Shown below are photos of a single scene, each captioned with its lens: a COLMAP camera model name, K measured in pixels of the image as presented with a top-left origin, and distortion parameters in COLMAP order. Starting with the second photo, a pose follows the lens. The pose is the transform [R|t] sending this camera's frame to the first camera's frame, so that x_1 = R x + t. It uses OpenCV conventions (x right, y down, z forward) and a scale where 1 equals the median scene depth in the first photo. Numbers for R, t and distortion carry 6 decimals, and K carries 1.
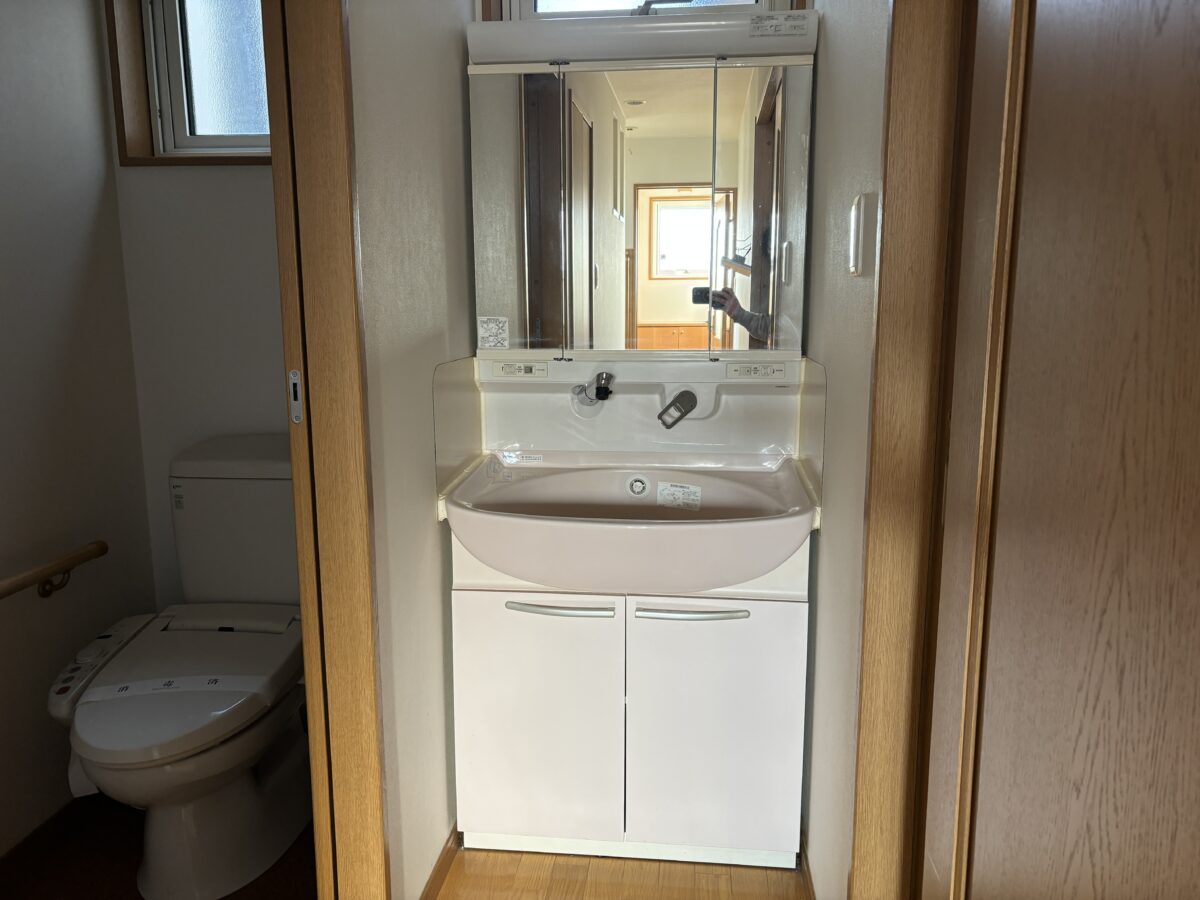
lens RADIAL K [[901.1, 0, 602.8], [0, 901.1, 455.9], [0, 0, 1]] dist [0.026114, -0.008183]
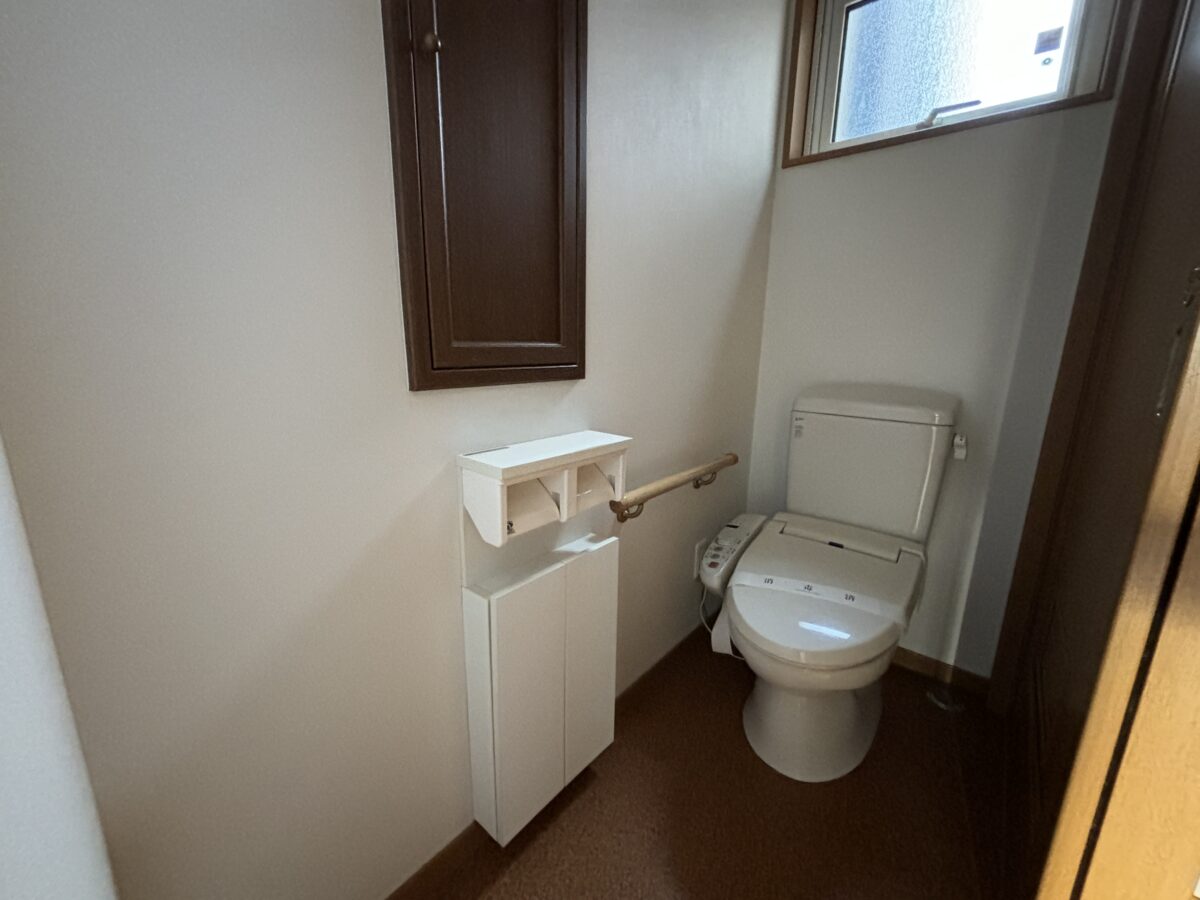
lens RADIAL K [[483.1, 0, 599.2], [0, 483.1, 447.9], [0, 0, 1]] dist [0.015149, 0.000517]
pose [[0.816245, 0.139315, -0.560657, -0.332705], [-0.117935, 0.990233, 0.074360, 0.058612], [0.565540, 0.005425, 0.824703, 0.318297]]
